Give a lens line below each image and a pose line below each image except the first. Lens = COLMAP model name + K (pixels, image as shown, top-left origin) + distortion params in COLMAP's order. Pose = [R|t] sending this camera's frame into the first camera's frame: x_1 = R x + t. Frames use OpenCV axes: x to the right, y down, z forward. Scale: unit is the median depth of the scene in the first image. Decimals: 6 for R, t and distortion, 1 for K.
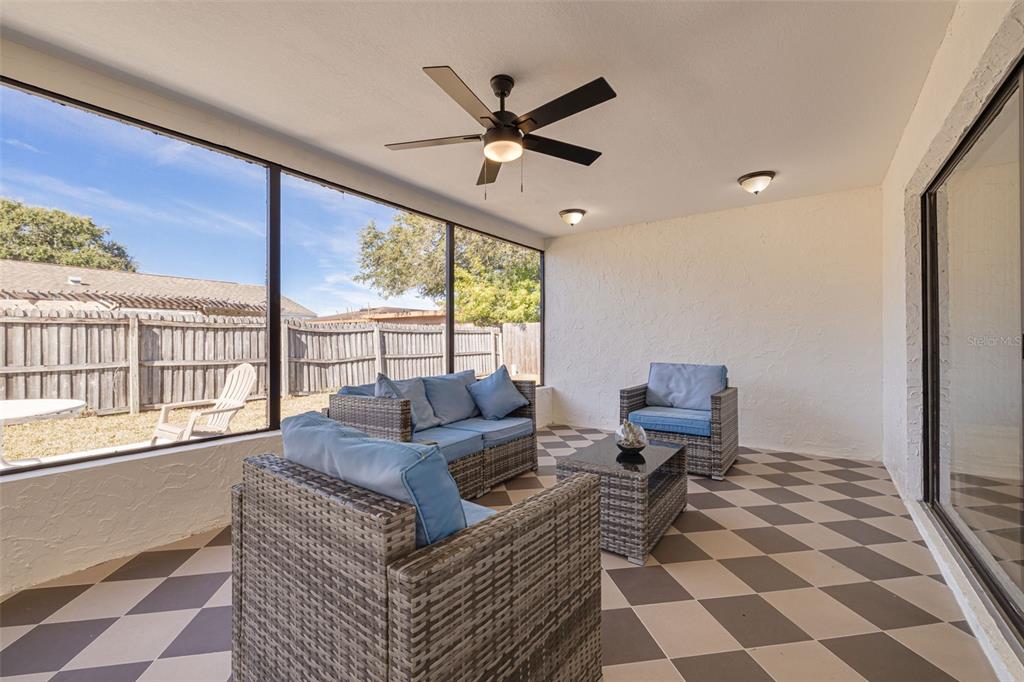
lens RADIAL K [[424.1, 0, 503.6], [0, 424.1, 342.9], [0, 0, 1]] dist [-0.001628, -0.000447]
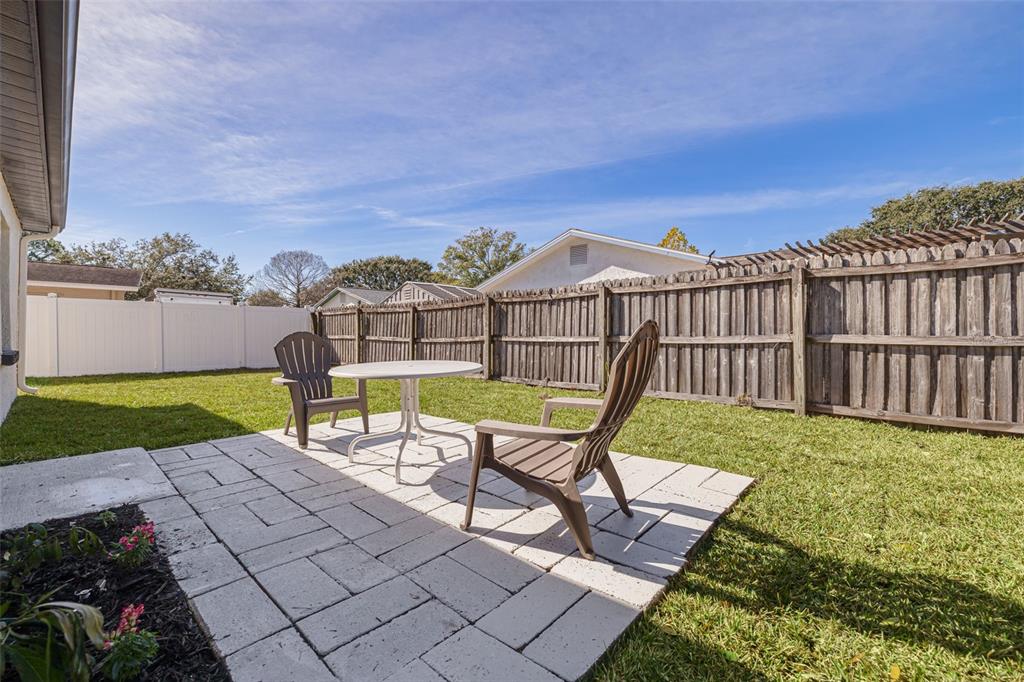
lens RADIAL K [[424.1, 0, 508.4], [0, 424.1, 334.8], [0, 0, 1]] dist [-0.001628, -0.000447]
pose [[-0.125141, 0.004373, -0.992129, -0.150262], [0.003256, 0.999987, 0.003997, 0.036403], [0.992134, -0.002730, -0.125153, 0.581564]]
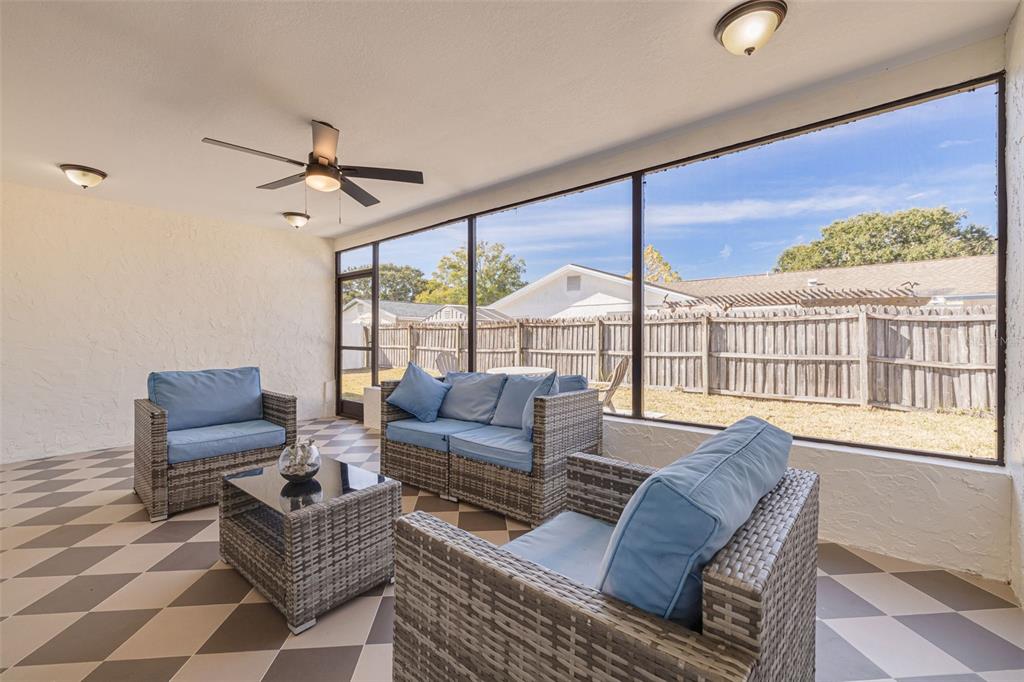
lens RADIAL K [[424.1, 0, 508.0], [0, 424.1, 338.1], [0, 0, 1]] dist [-0.001628, -0.000447]
pose [[-0.082446, 0.005250, -0.996582, 0.362921], [-0.000616, 0.999986, 0.005319, -0.002669], [0.996595, 0.001053, -0.082442, 0.488371]]
